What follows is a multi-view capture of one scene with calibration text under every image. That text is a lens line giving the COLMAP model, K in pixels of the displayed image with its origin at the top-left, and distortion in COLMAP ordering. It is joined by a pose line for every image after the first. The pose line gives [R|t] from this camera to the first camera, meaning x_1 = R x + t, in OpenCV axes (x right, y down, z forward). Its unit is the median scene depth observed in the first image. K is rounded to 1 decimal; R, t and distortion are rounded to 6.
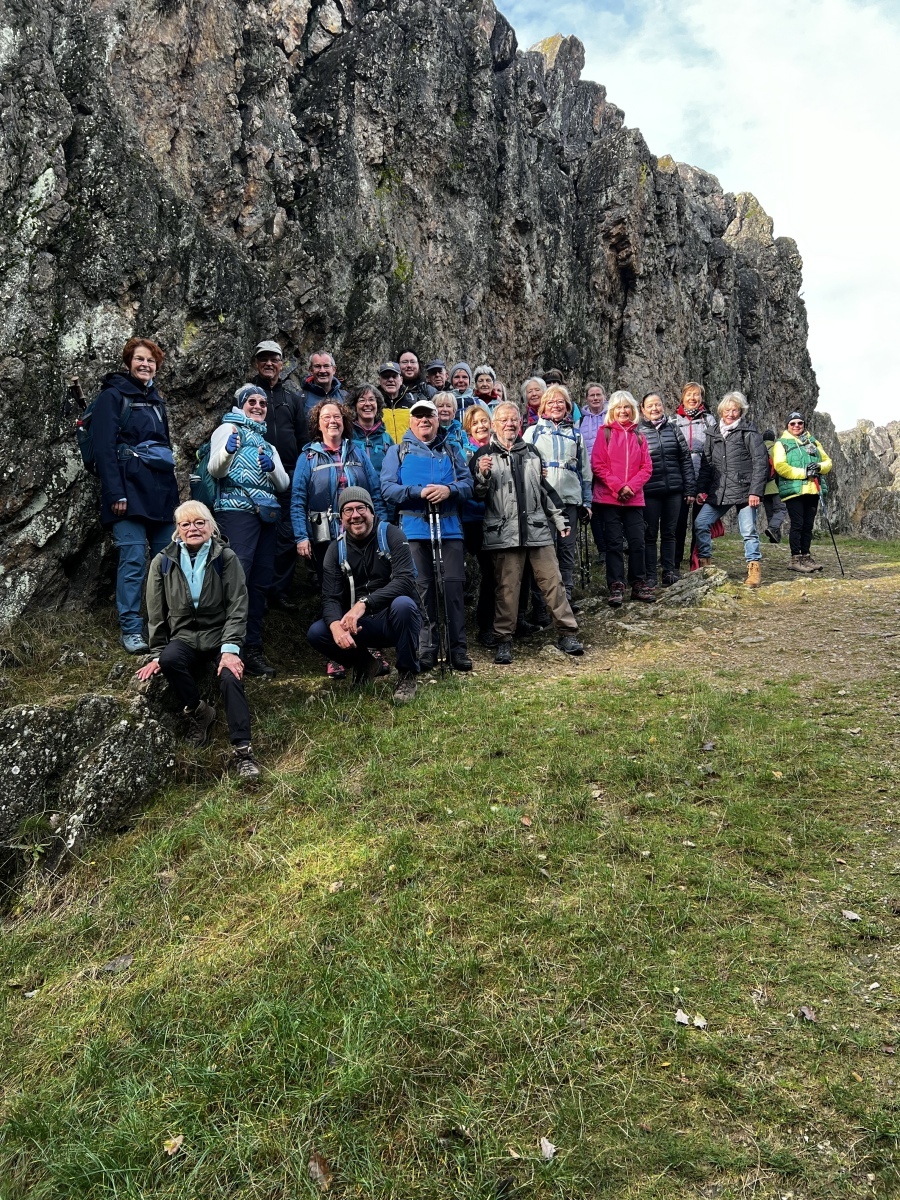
lens RADIAL K [[907.4, 0, 450.9], [0, 907.4, 592.3], [0, 0, 1]] dist [0.044930, -0.047514]
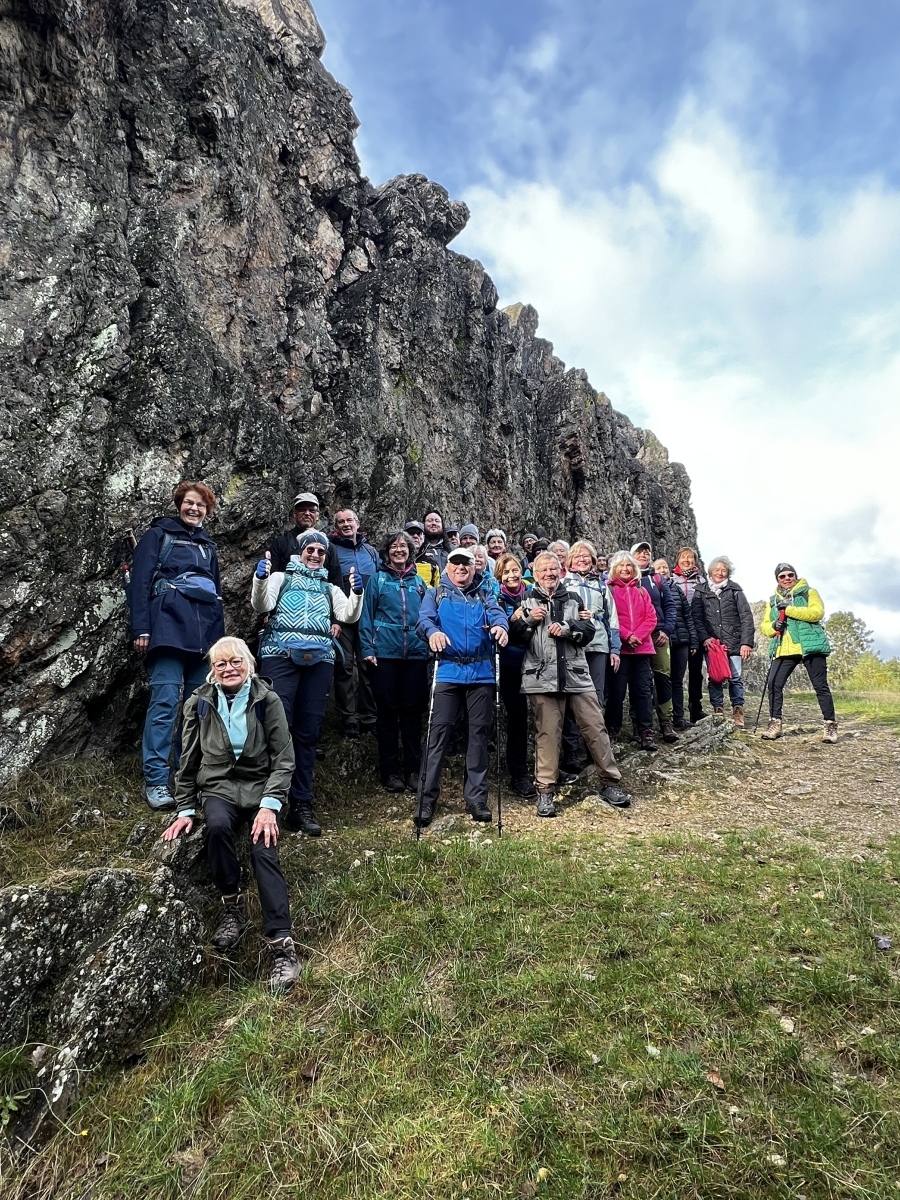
lens RADIAL K [[706.8, 0, 450.0], [0, 706.8, 600.0], [0, 0, 1]] dist [-0.002126, 0.000509]
pose [[0.997900, 0.018474, 0.062083, -0.074818], [-0.006749, 0.982902, -0.184004, -0.005859], [-0.064421, 0.183199, 0.980963, 0.183385]]
